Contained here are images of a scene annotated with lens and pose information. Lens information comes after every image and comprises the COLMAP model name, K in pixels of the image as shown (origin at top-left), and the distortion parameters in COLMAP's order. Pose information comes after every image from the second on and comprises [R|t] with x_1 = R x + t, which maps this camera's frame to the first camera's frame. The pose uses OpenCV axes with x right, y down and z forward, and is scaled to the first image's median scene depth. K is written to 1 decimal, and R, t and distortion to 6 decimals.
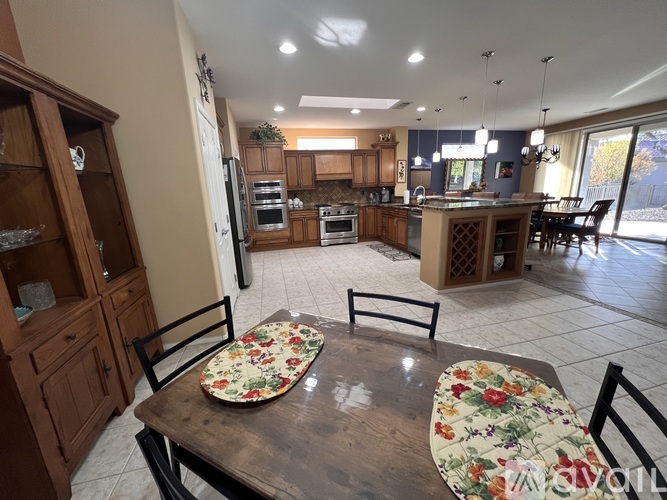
lens RADIAL K [[263.8, 0, 333.5], [0, 263.8, 250.0], [0, 0, 1]] dist [-0.000015, 0.000031]
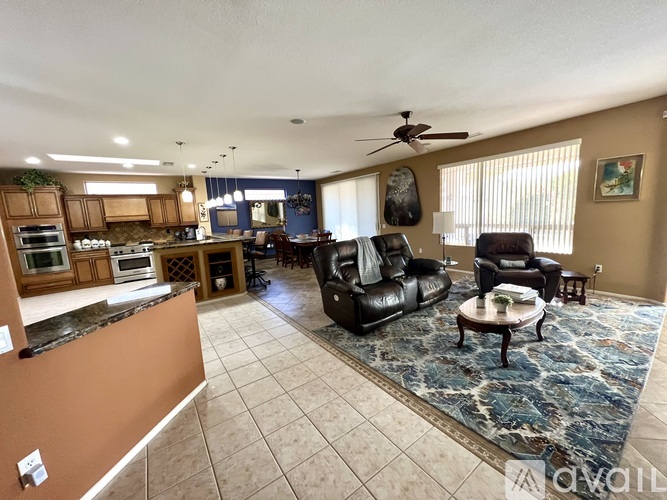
lens RADIAL K [[266.0, 0, 333.5], [0, 266.0, 250.0], [0, 0, 1]] dist [0.000864, 0.000064]
pose [[0.931661, -0.060548, 0.358249, 0.390490], [0.098742, 0.991100, -0.089282, 0.031270], [-0.349654, 0.118555, 0.929347, -0.294405]]
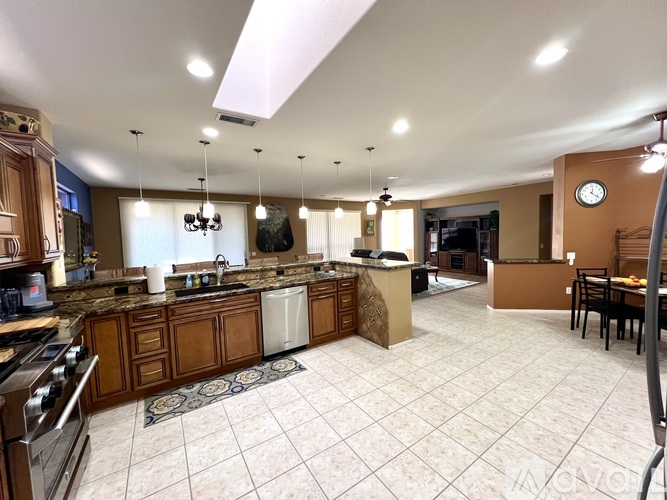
lens RADIAL K [[266.0, 0, 333.5], [0, 266.0, 250.0], [0, 0, 1]] dist [0.000864, 0.000064]
pose [[-0.329266, -0.004342, 0.944227, -0.282569], [0.259449, 0.961083, 0.094894, -0.203036], [-0.907893, 0.276224, -0.315325, 0.799445]]
